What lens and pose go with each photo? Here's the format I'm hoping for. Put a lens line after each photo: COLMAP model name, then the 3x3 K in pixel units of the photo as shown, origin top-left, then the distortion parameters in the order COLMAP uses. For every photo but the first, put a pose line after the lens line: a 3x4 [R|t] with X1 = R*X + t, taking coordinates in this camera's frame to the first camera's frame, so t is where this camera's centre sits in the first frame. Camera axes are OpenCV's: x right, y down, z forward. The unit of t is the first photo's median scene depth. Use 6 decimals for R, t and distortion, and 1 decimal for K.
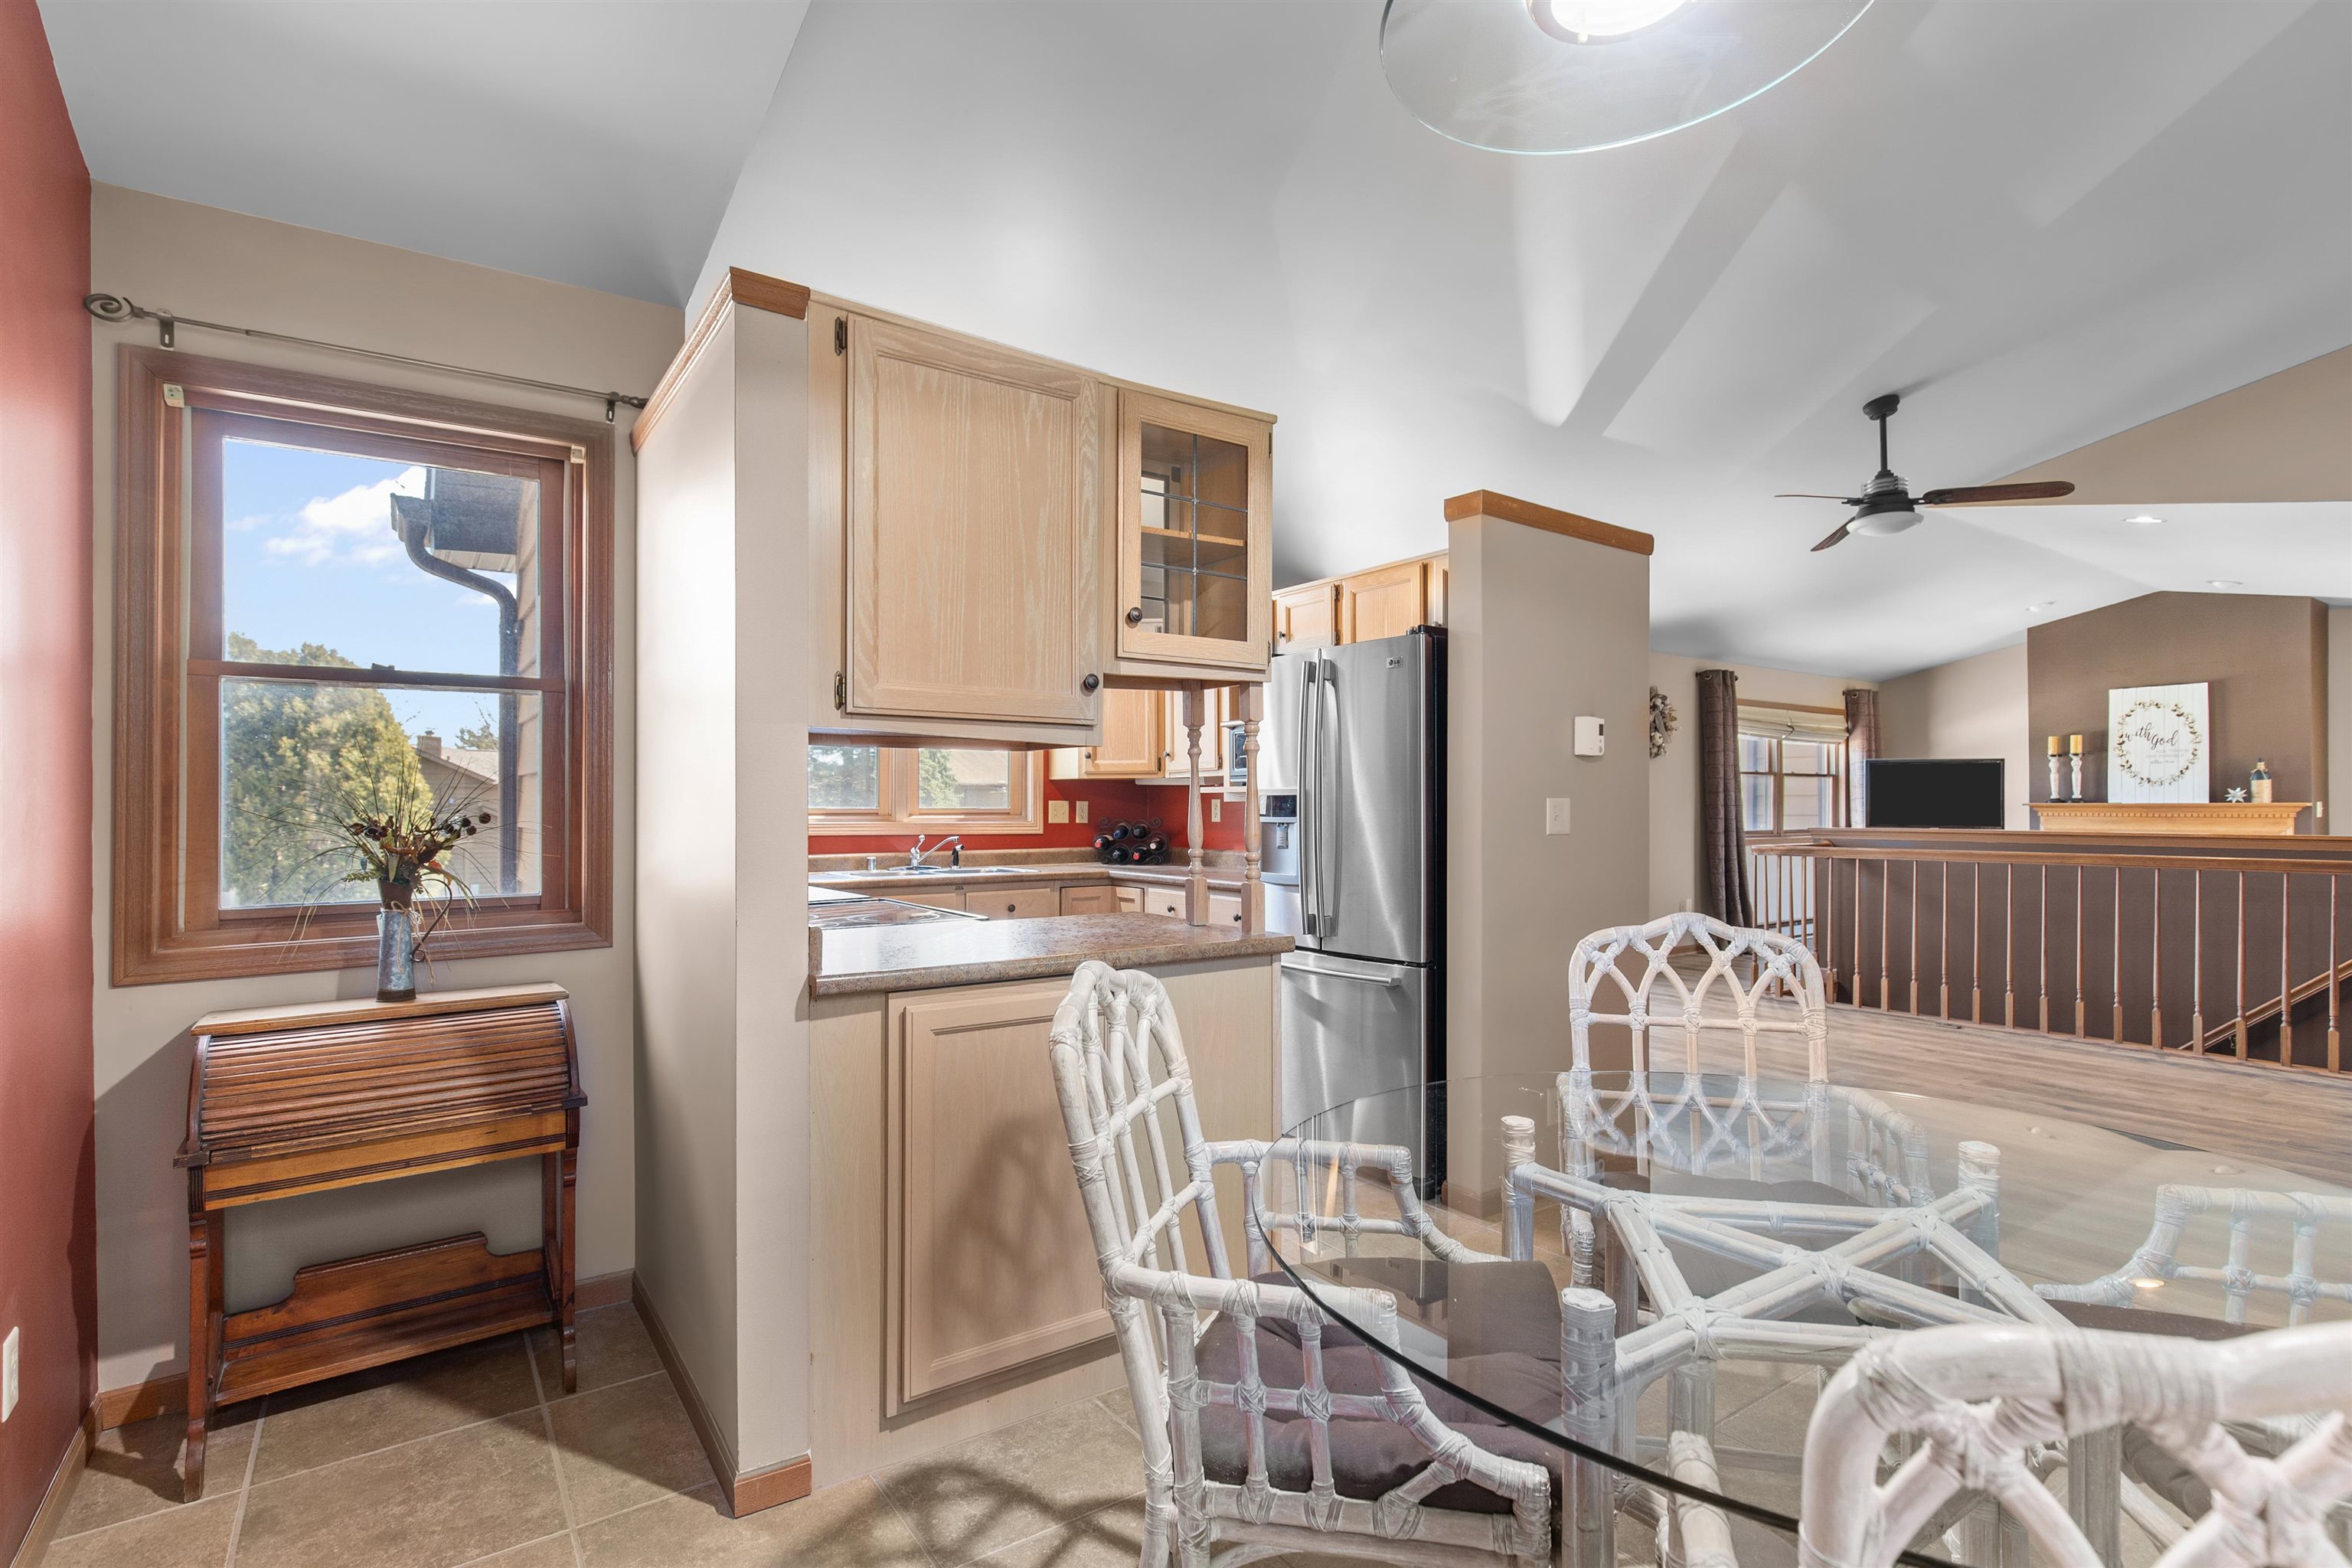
lens RADIAL K [[1115.1, 0, 1181.9], [0, 1115.1, 797.4], [0, 0, 1]] dist [-0.000353, 0.000256]
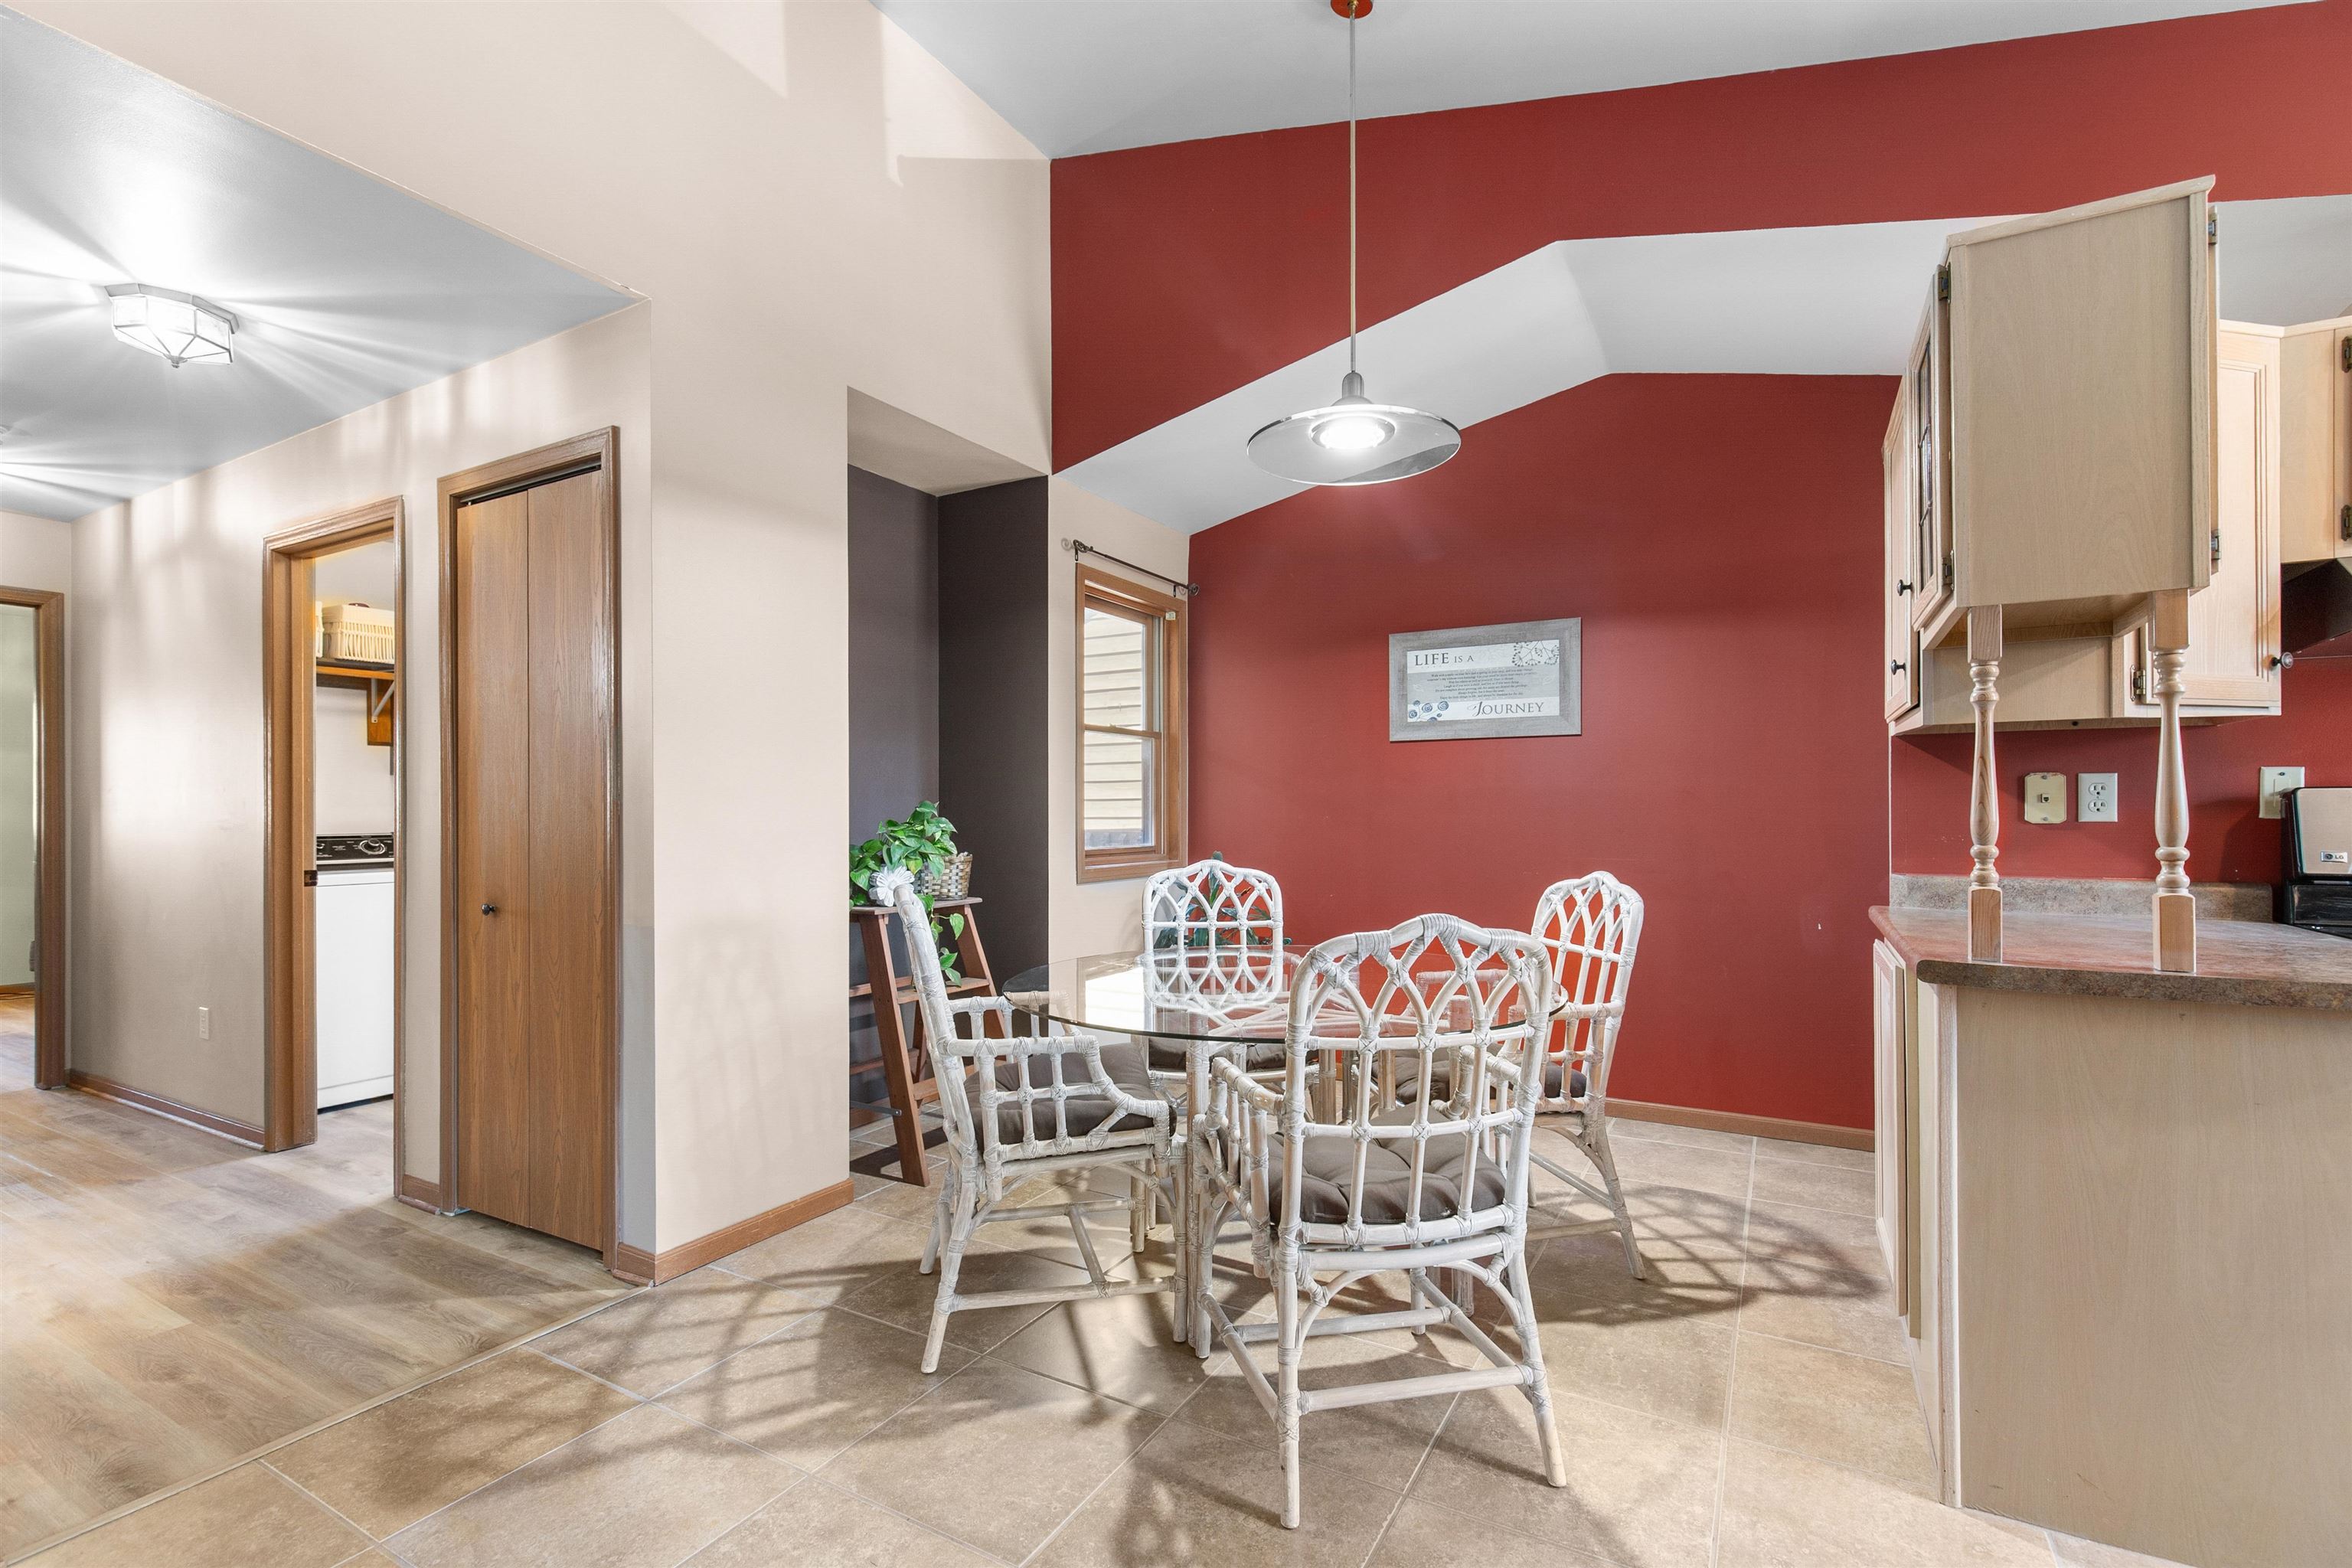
lens RADIAL K [[1058.2, 0, 1169.8], [0, 1058.2, 814.4], [0, 0, 1]] dist [0.002769, 0.000301]
pose [[-0.907039, 0.004069, -0.421028, 0.242491], [0.006136, 0.999975, -0.003555, 0.008317], [0.421003, -0.005808, -0.907041, 0.410664]]
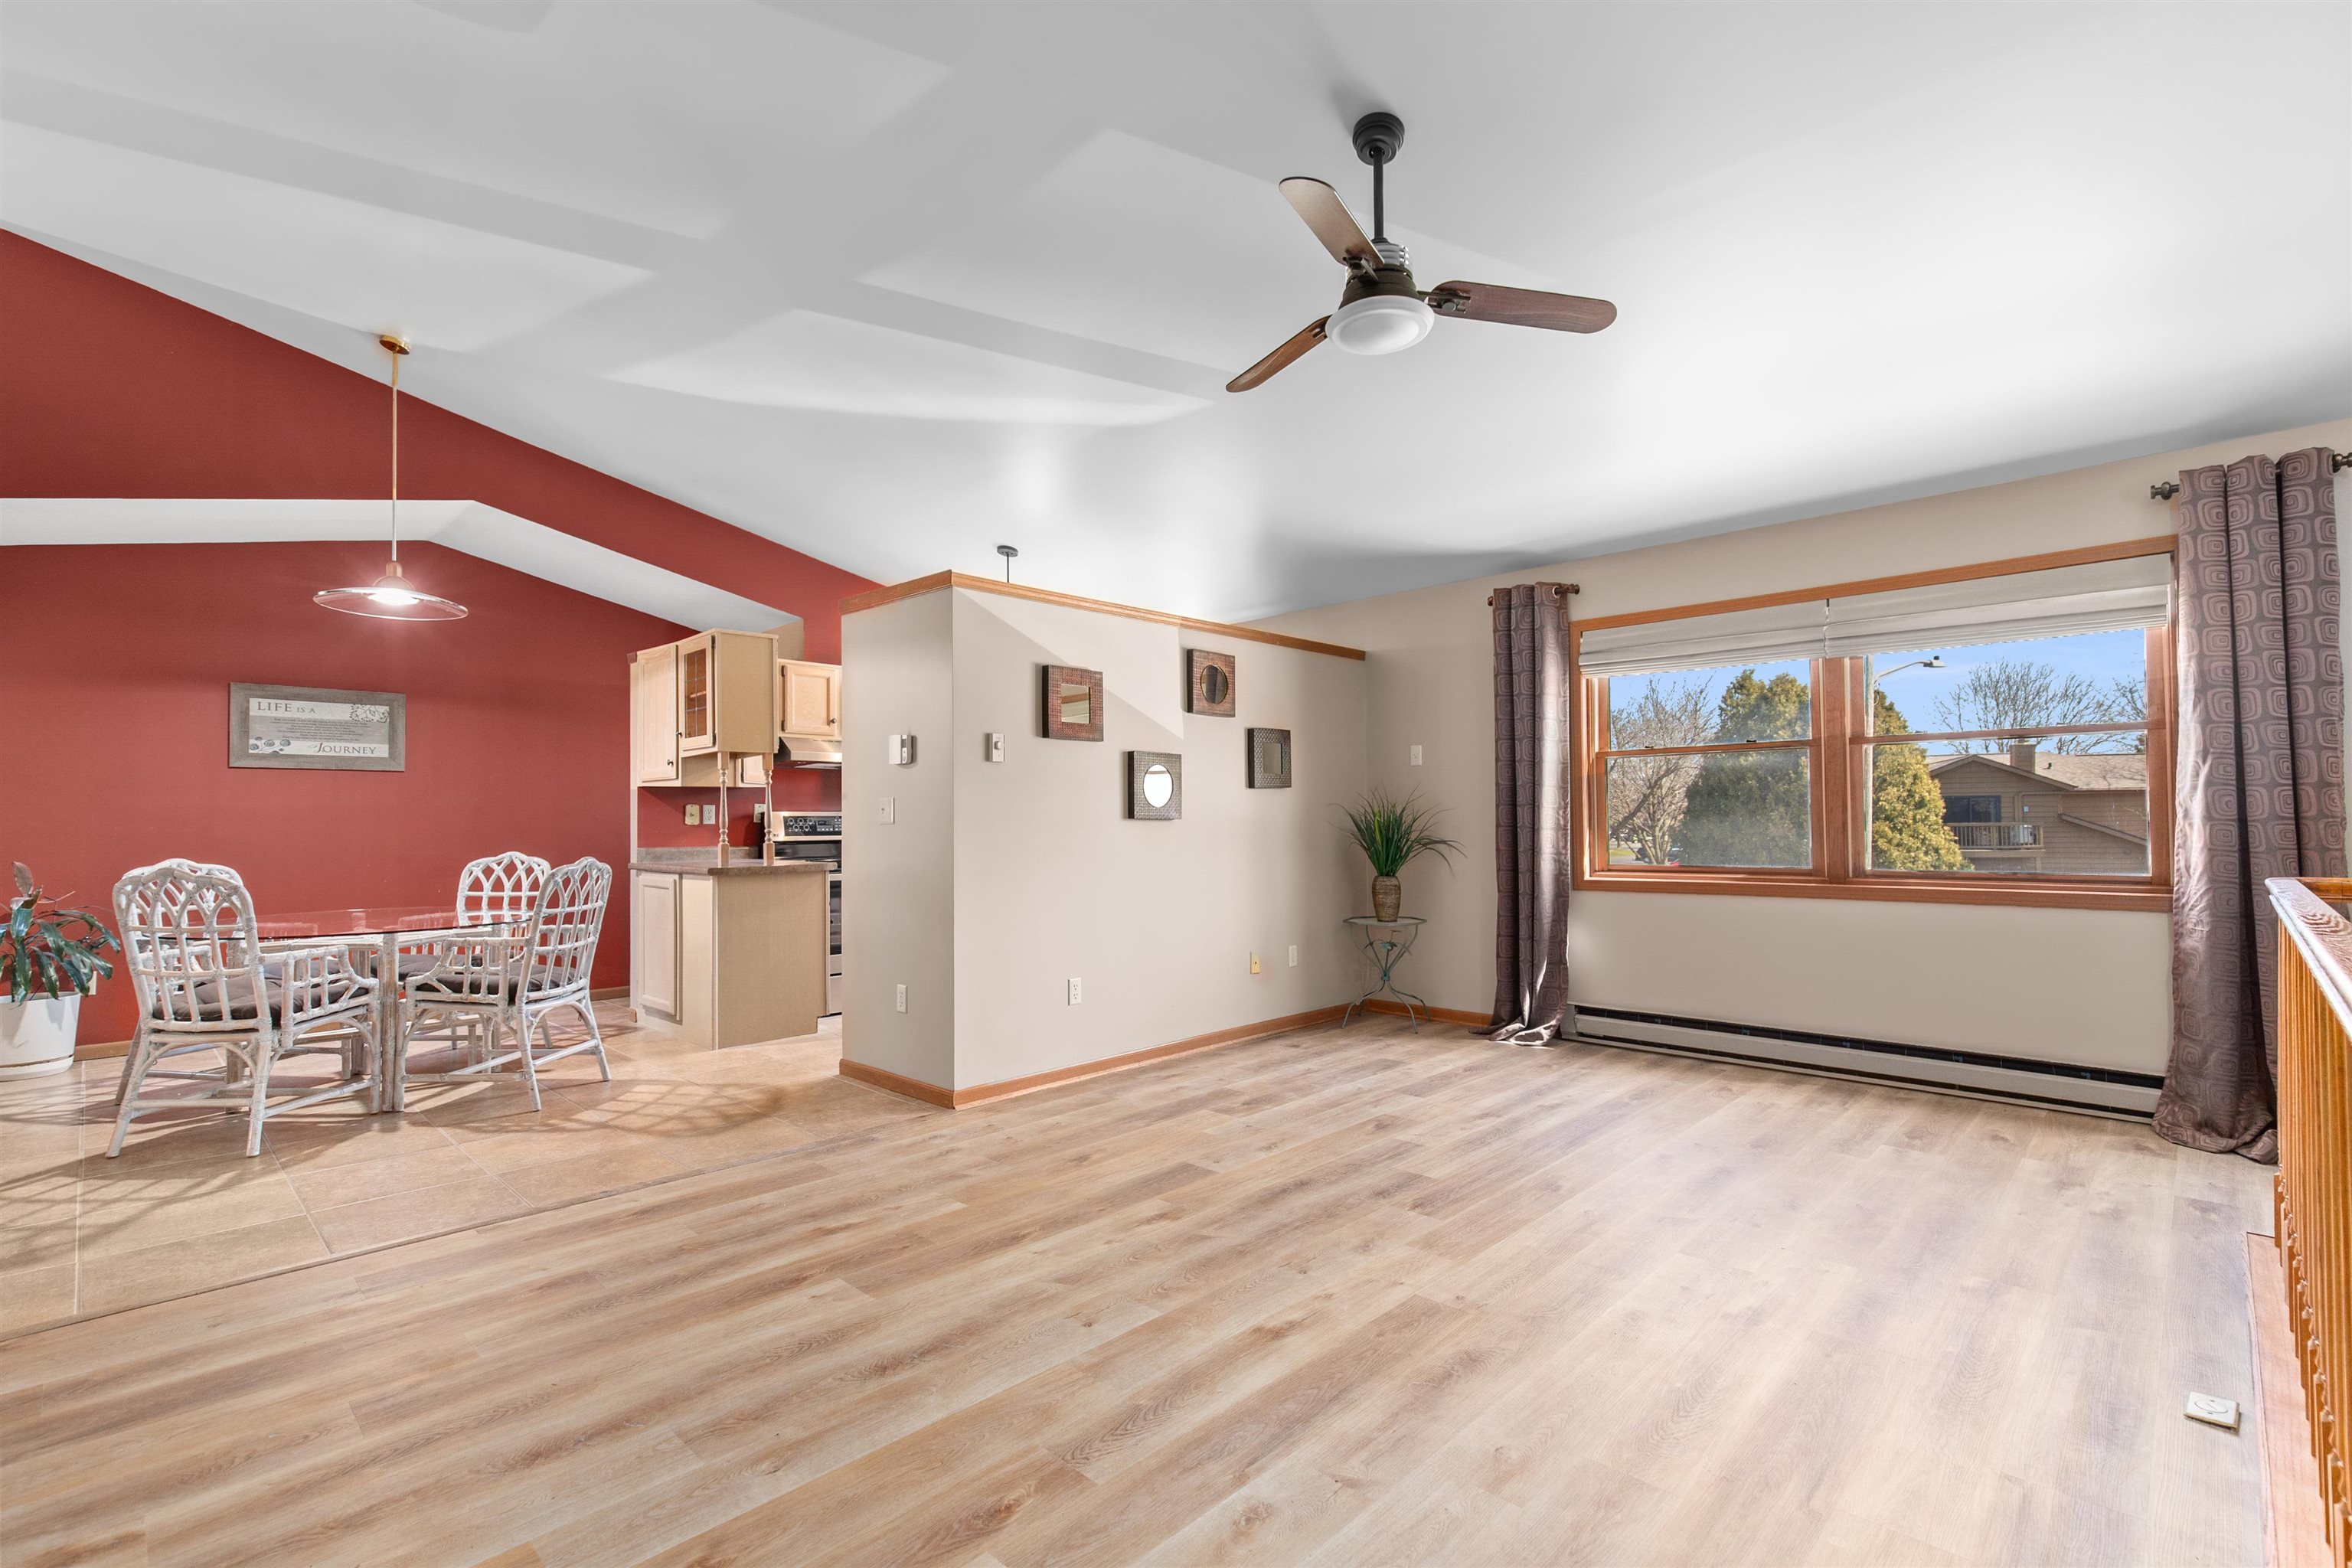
lens RADIAL K [[1053.2, 0, 1178.1], [0, 1053.2, 801.9], [0, 0, 1]] dist [0.003633, -0.000246]
pose [[0.184398, -0.020247, -0.982643, 0.657794], [0.015334, 0.999725, -0.017721, 0.013239], [0.982732, -0.011801, 0.184658, 0.438882]]
